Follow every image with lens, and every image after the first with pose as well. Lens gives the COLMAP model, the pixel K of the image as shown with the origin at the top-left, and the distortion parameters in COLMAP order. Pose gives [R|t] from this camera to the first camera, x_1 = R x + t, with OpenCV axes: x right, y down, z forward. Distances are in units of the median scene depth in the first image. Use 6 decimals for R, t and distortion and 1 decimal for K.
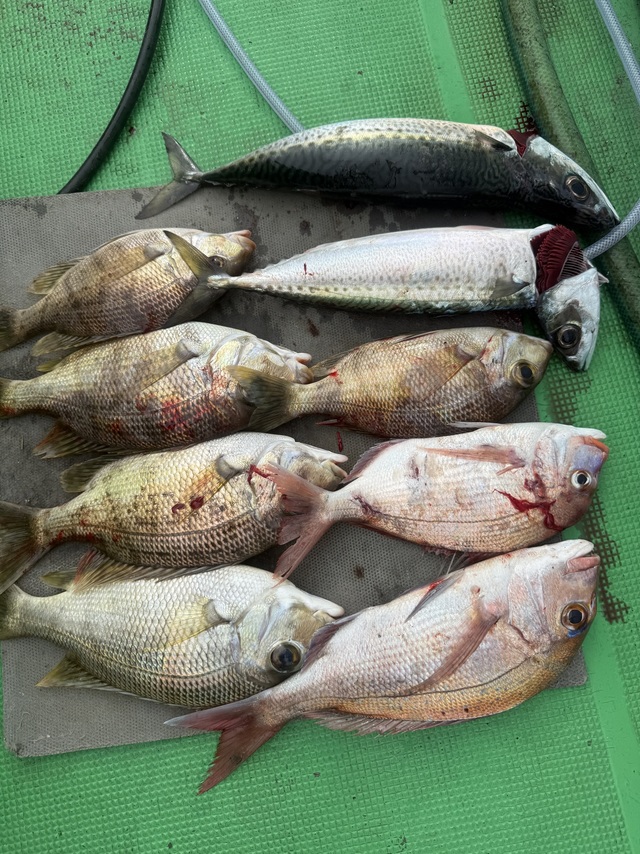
lens RADIAL K [[596.6, 0, 318.4], [0, 596.6, 424.3], [0, 0, 1]] dist [0.079298, -0.135458]
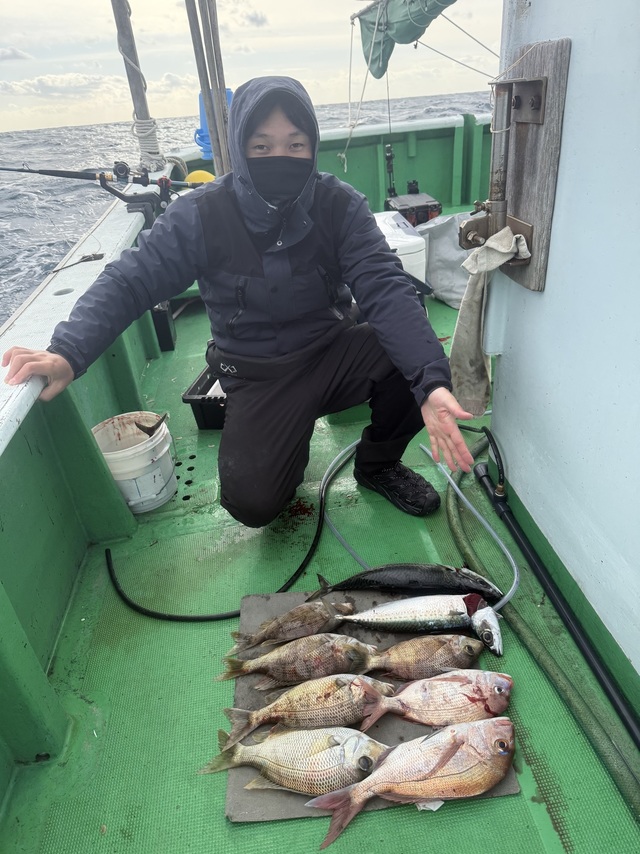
lens RADIAL K [[596.6, 0, 318.4], [0, 596.6, 424.3], [0, 0, 1]] dist [0.079298, -0.135458]
pose [[0.991327, -0.048911, -0.121976, 0.093465], [-0.063408, 0.634952, -0.769945, 1.212654], [0.115108, 0.771002, 0.626343, -1.213812]]
